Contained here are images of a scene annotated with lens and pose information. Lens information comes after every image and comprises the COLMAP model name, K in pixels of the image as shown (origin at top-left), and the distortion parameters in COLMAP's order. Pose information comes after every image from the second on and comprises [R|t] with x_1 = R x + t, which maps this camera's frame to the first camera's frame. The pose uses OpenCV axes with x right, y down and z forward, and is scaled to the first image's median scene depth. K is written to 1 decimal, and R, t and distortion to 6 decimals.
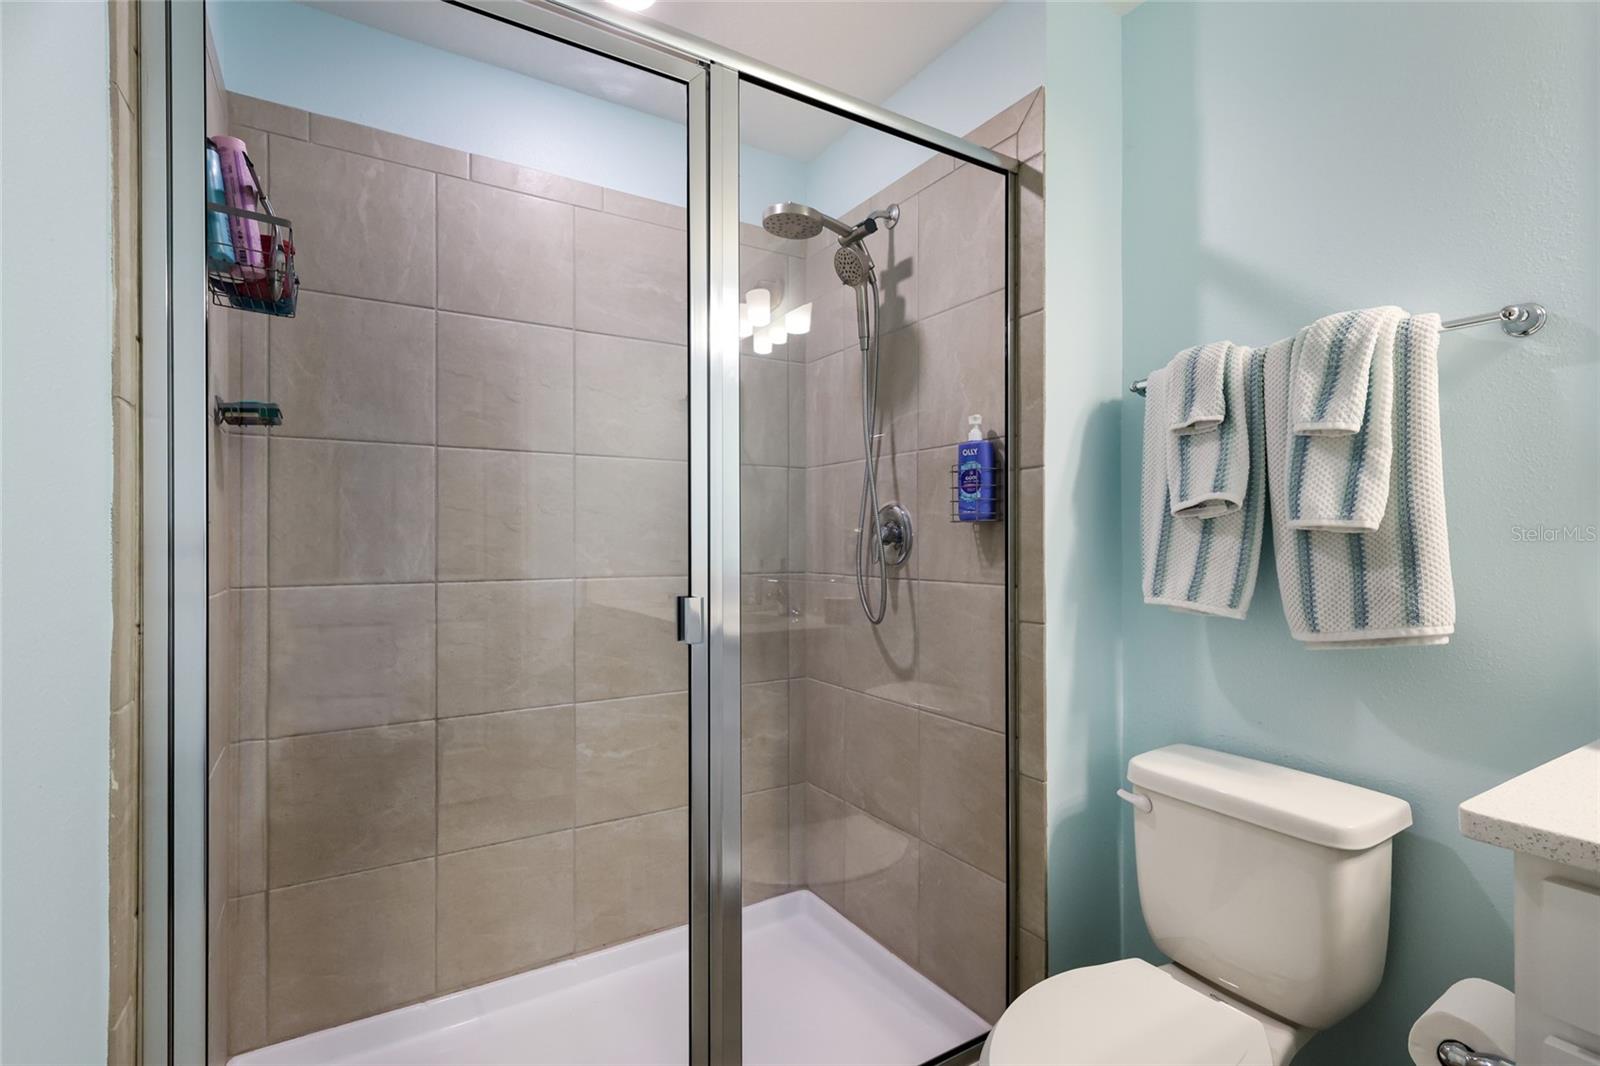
lens RADIAL K [[743.1, 0, 800.4], [0, 743.1, 537.7], [0, 0, 1]] dist [0.007234, 0.000185]
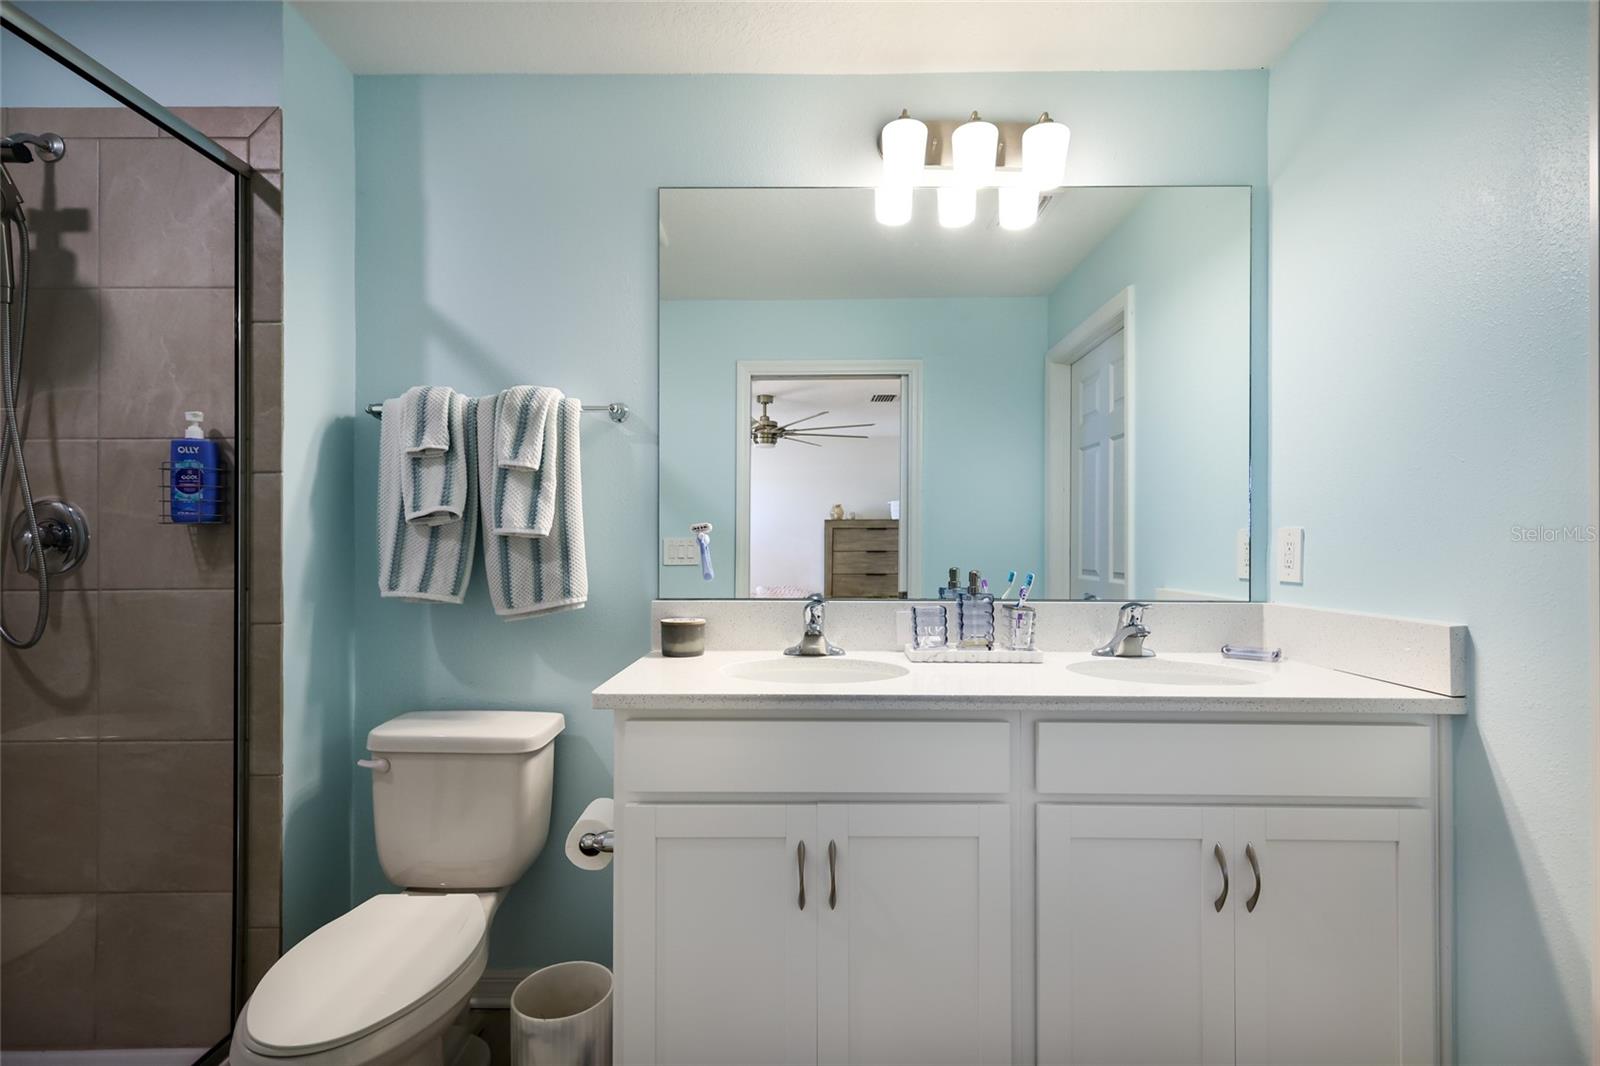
lens RADIAL K [[743.1, 0, 800.4], [0, 743.1, 537.7], [0, 0, 1]] dist [0.007234, 0.000185]
pose [[0.534068, 0.006307, 0.845418, -0.168651], [-0.001439, 0.999978, -0.006551, 0.001509], [-0.845440, 0.002282, 0.534066, -0.174988]]
